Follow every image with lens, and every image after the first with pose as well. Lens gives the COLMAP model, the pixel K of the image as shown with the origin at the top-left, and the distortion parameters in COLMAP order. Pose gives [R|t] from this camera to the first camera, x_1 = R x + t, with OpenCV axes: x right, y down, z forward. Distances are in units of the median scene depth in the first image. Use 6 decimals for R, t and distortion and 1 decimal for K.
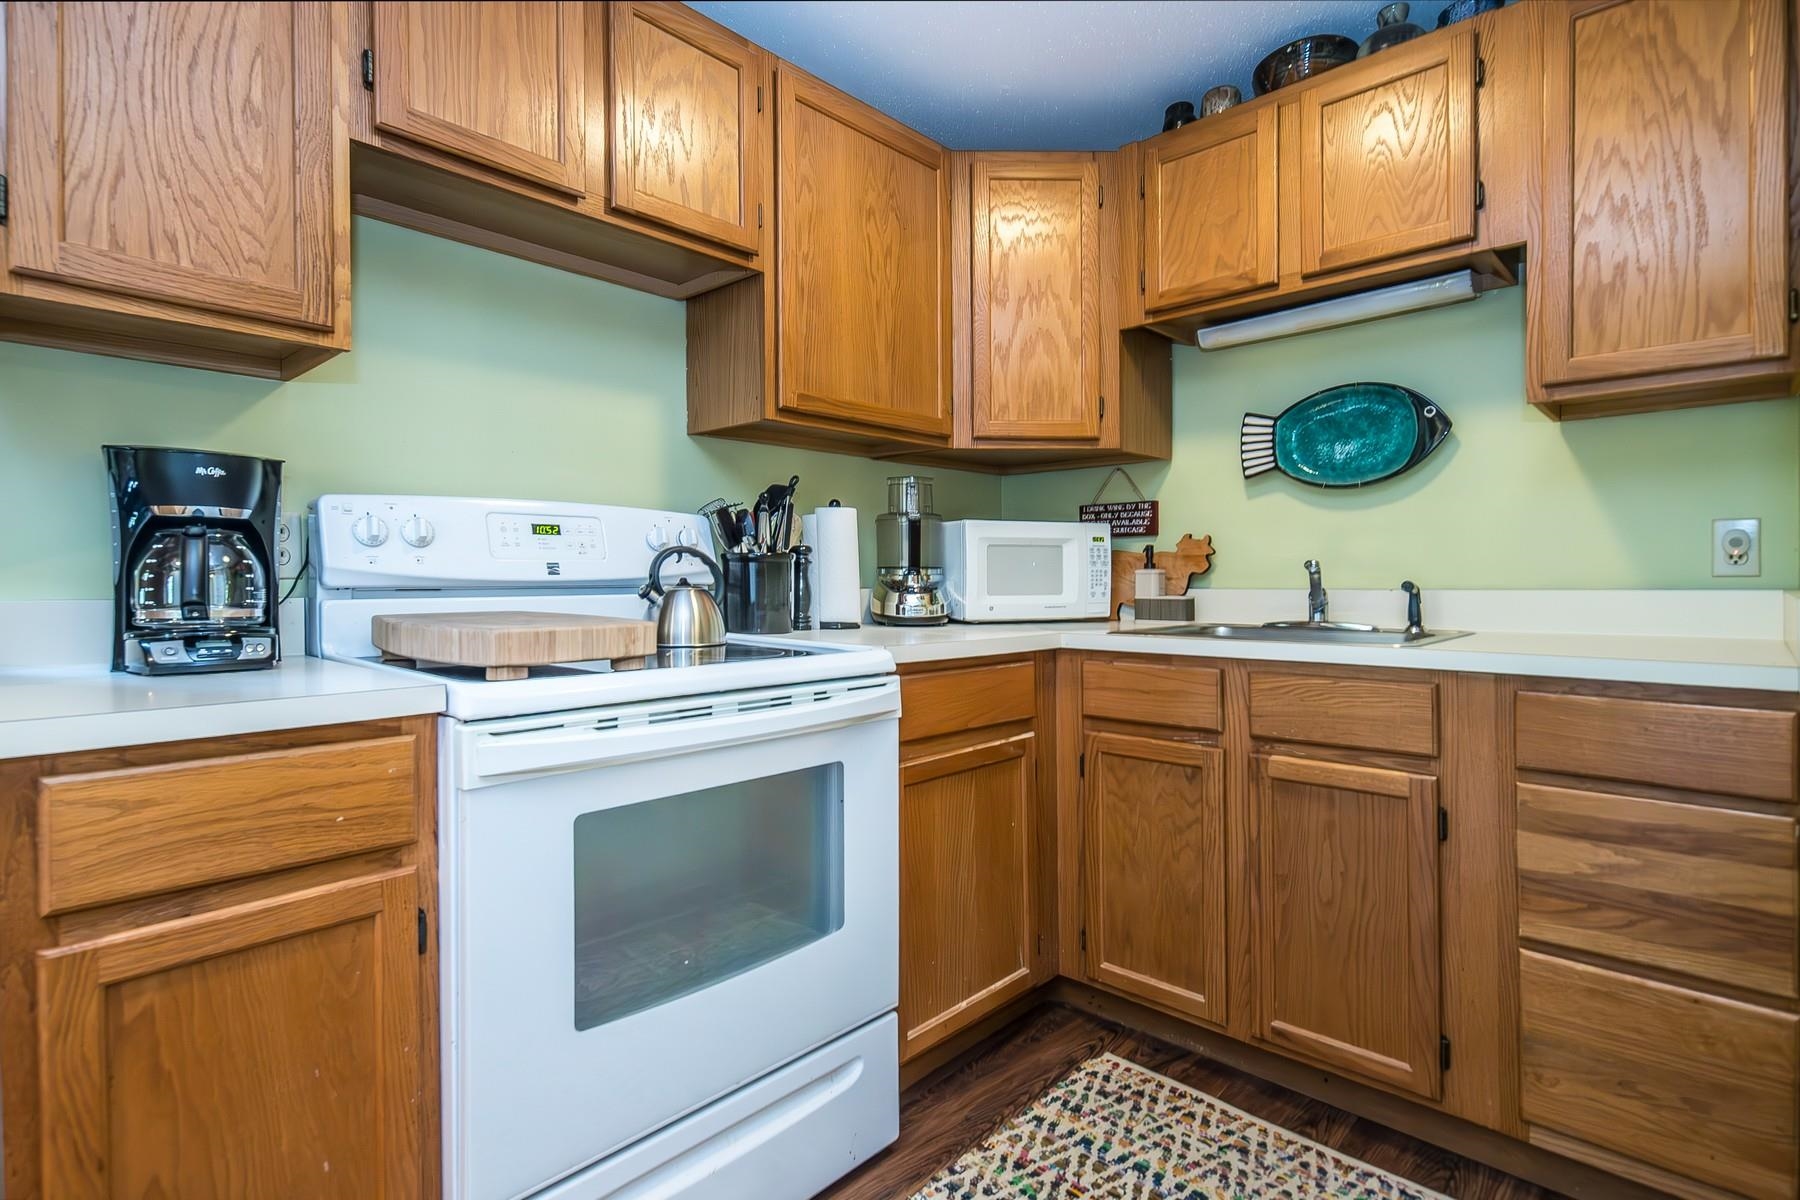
lens RADIAL K [[917.9, 0, 959.7], [0, 917.9, 603.6], [0, 0, 1]] dist [-0.001516, 0.000054]
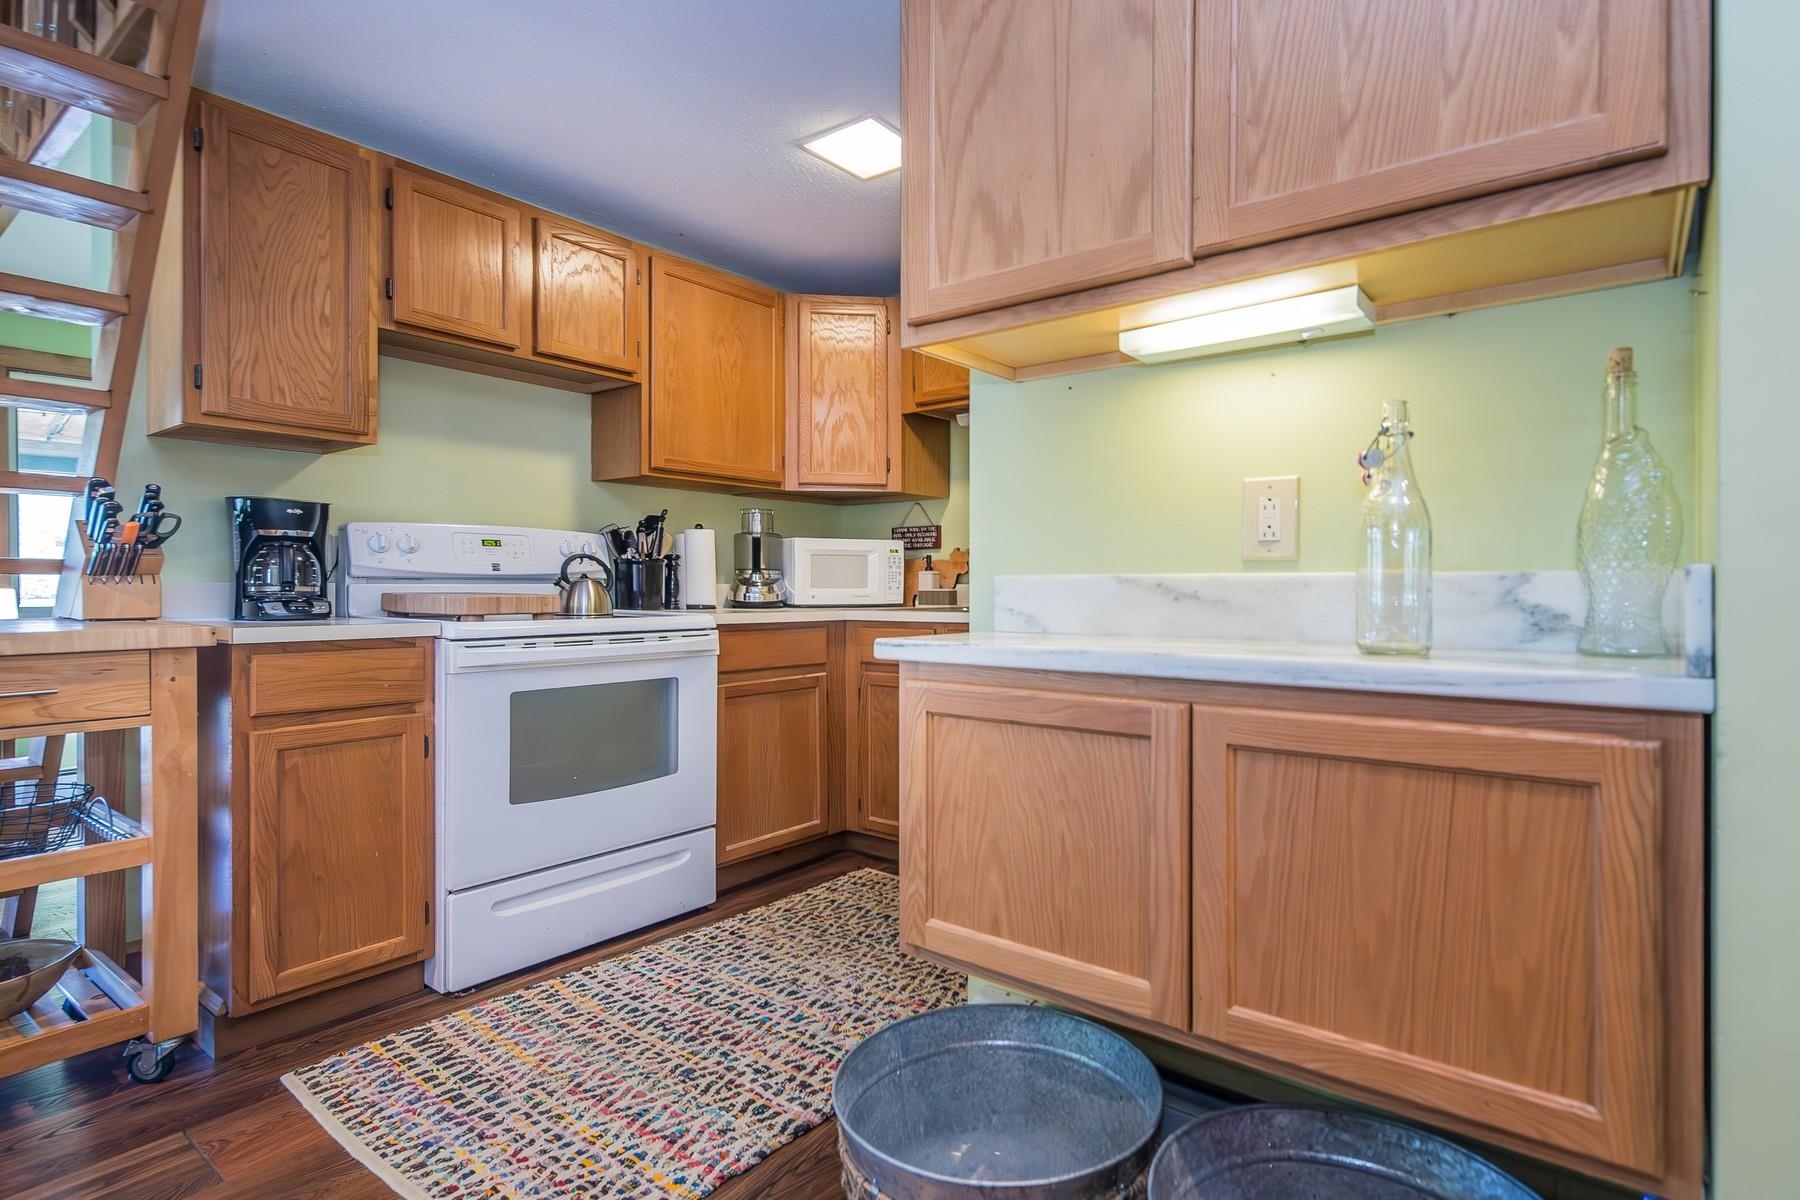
lens RADIAL K [[857.5, 0, 1054.4], [0, 857.5, 588.2], [0, 0, 1]] dist [0.000358, -0.000625]
pose [[0.985116, -0.002080, 0.171880, 0.240974], [0.006678, 0.999635, -0.026173, 0.040594], [-0.171763, 0.026931, 0.984770, -0.592805]]
